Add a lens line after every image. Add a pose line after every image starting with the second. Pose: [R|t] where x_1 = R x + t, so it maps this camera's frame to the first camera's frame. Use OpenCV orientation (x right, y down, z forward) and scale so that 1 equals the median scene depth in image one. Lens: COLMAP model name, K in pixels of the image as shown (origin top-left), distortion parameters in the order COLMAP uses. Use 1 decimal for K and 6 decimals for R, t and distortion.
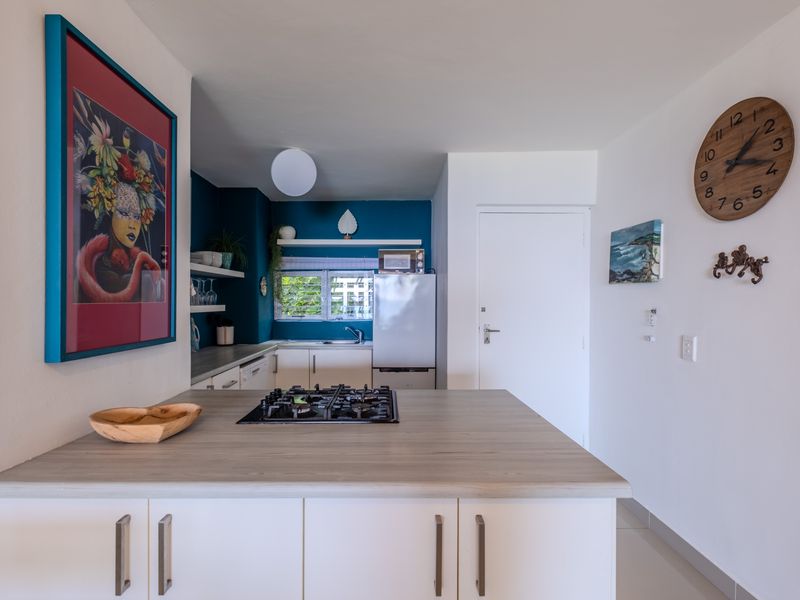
lens RADIAL K [[402.5, 0, 389.1], [0, 402.5, 308.5], [0, 0, 1]] dist [0.000342, 0.000018]
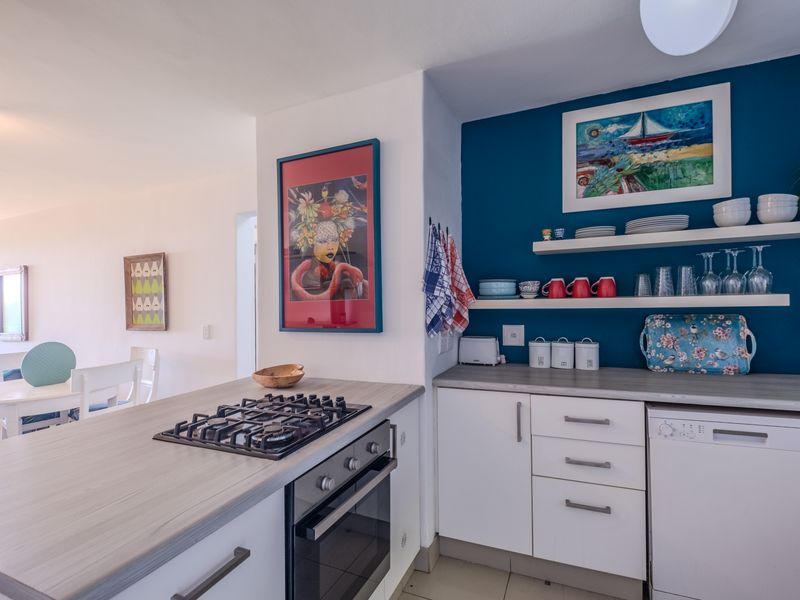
lens RADIAL K [[416.8, 0, 386.4], [0, 416.8, 298.0], [0, 0, 1]] dist [-0.003591, -0.002032]
pose [[-0.418634, 0.004397, -0.908144, 0.617937], [0.009684, 0.999953, 0.000377, -0.019858], [0.908103, -0.008637, -0.418657, 1.716788]]
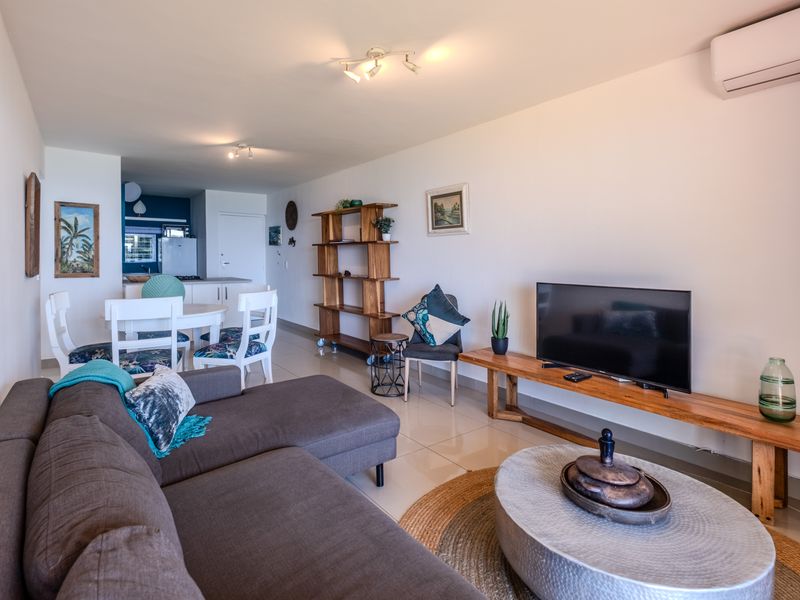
lens RADIAL K [[414.2, 0, 396.8], [0, 414.2, 271.7], [0, 0, 1]] dist [-0.000165, -0.000742]
pose [[0.793909, -0.020407, 0.607694, -0.900816], [0.009185, 0.999725, 0.021572, 0.121214], [-0.607967, -0.011544, 0.793878, -3.268496]]
